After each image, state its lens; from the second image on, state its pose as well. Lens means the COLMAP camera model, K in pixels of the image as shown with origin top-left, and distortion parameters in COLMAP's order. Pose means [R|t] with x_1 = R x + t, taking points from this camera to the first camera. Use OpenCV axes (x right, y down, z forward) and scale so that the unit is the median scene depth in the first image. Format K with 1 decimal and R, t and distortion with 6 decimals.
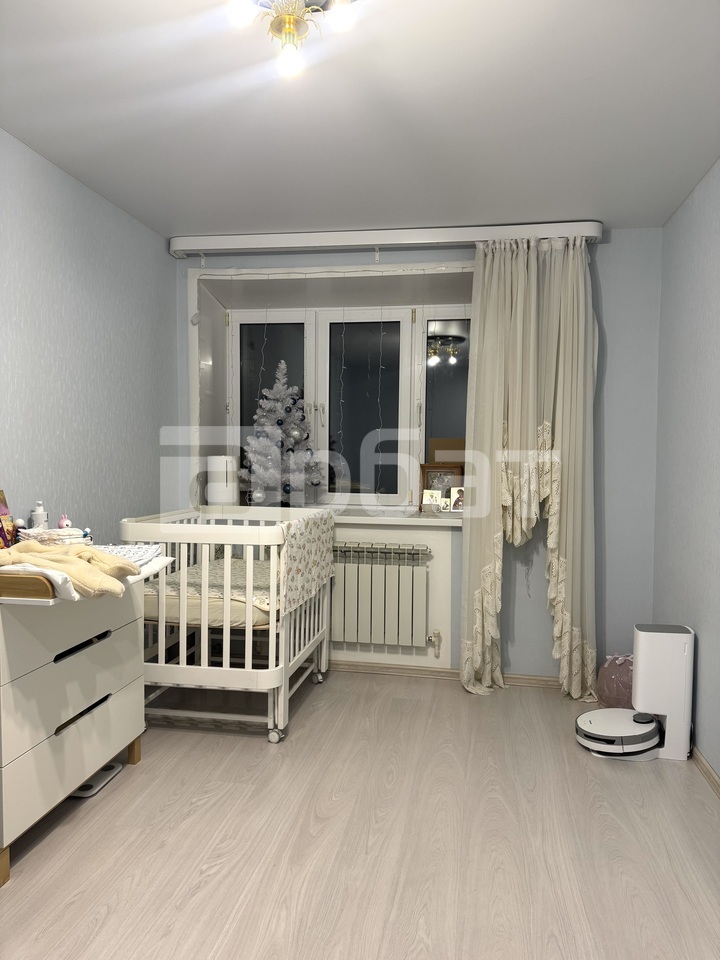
lens RADIAL K [[673.0, 0, 368.1], [0, 673.0, 483.8], [0, 0, 1]] dist [0.056353, -0.067871]
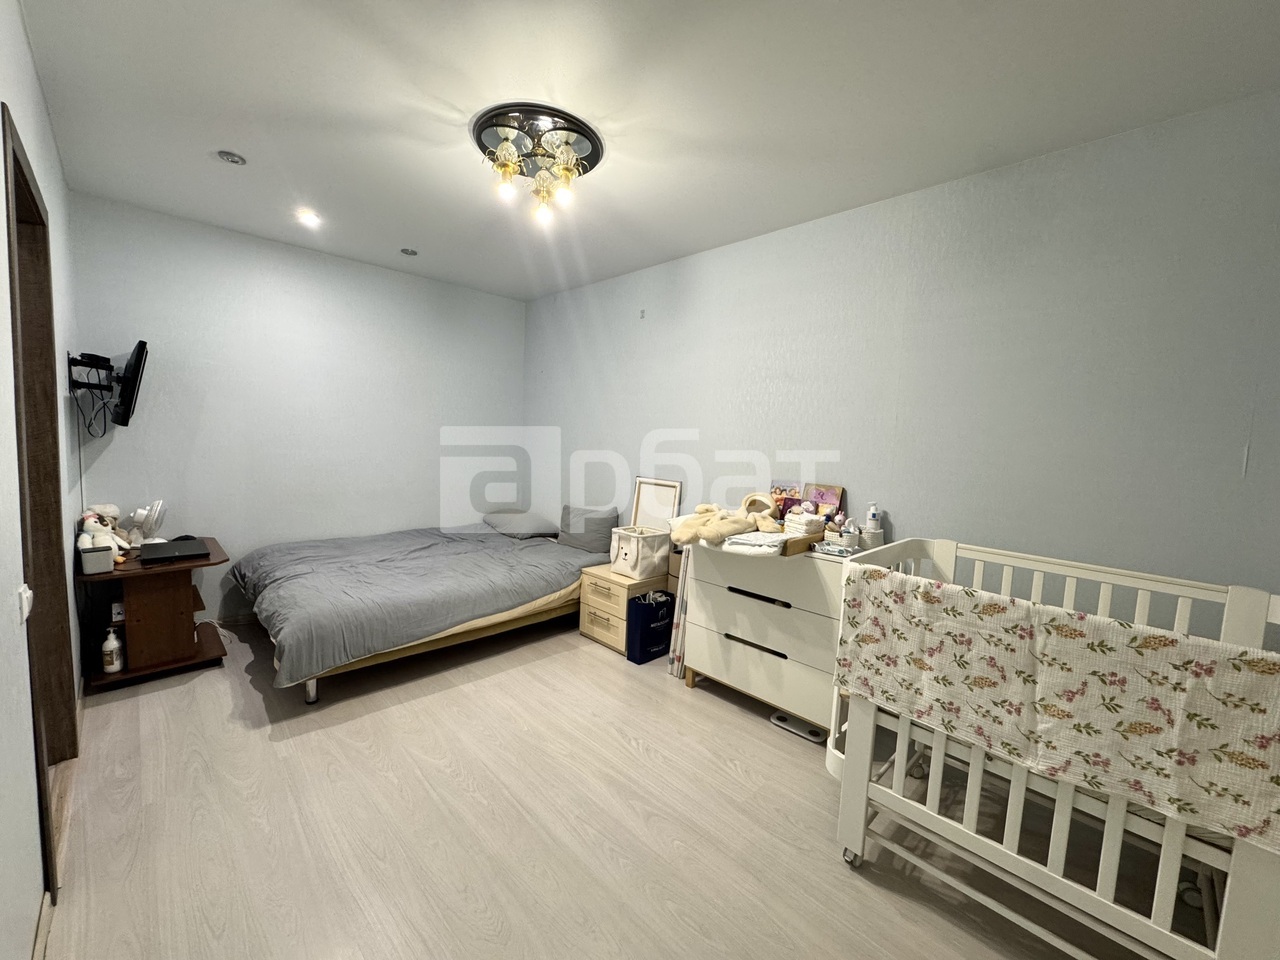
lens RADIAL K [[507.5, 0, 638.4], [0, 507.5, 479.2], [0, 0, 1]] dist [-0.000233, -0.000940]
pose [[-0.584028, 0.031994, -0.811103, 0.389919], [-0.086157, 0.991135, 0.101132, -0.056570], [0.807148, 0.128945, -0.576094, 0.988474]]
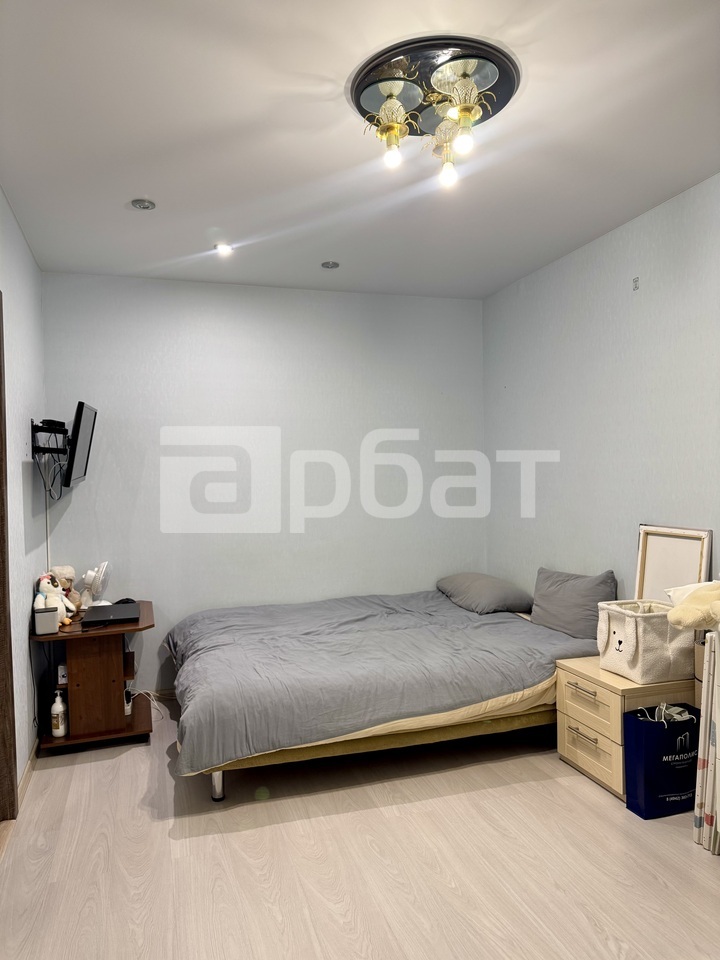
lens RADIAL K [[673.0, 0, 362.8], [0, 673.0, 485.1], [0, 0, 1]] dist [0.056353, -0.067871]
pose [[-0.889969, 0.013683, -0.455816, 0.297710], [-0.010375, 0.998684, 0.050235, -0.051671], [0.455904, 0.049436, -0.888655, 1.032566]]
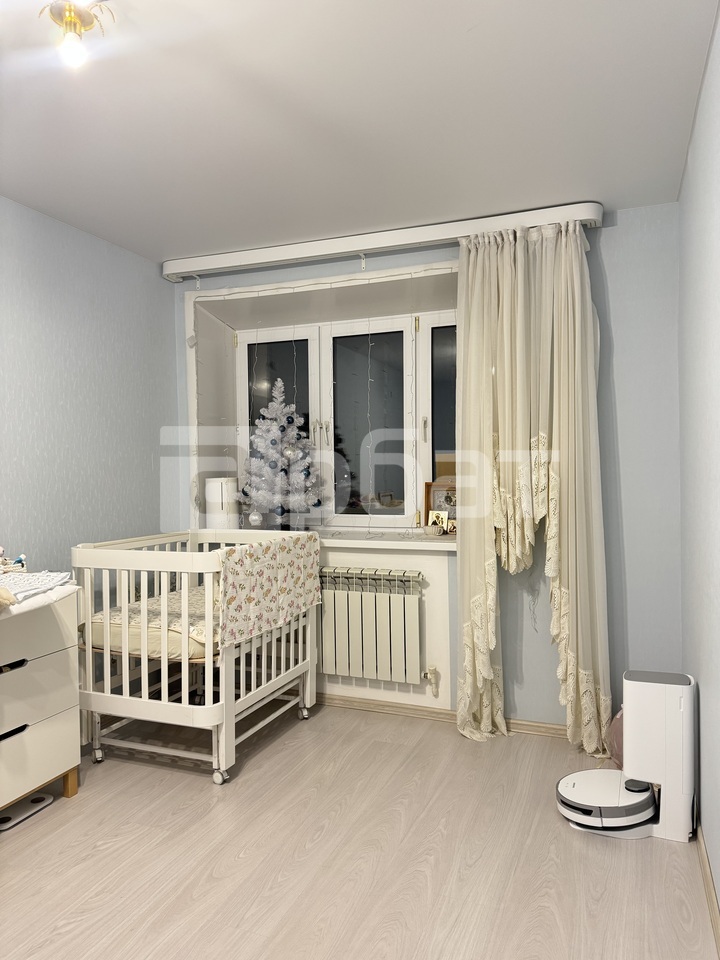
lens RADIAL K [[673.0, 0, 360.1], [0, 673.0, 483.3], [0, 0, 1]] dist [0.056353, -0.067871]
pose [[0.979386, -0.018132, -0.201180, 0.228148], [0.012335, 0.999473, -0.030031, -0.002274], [0.201618, 0.026931, 0.979094, 0.101246]]
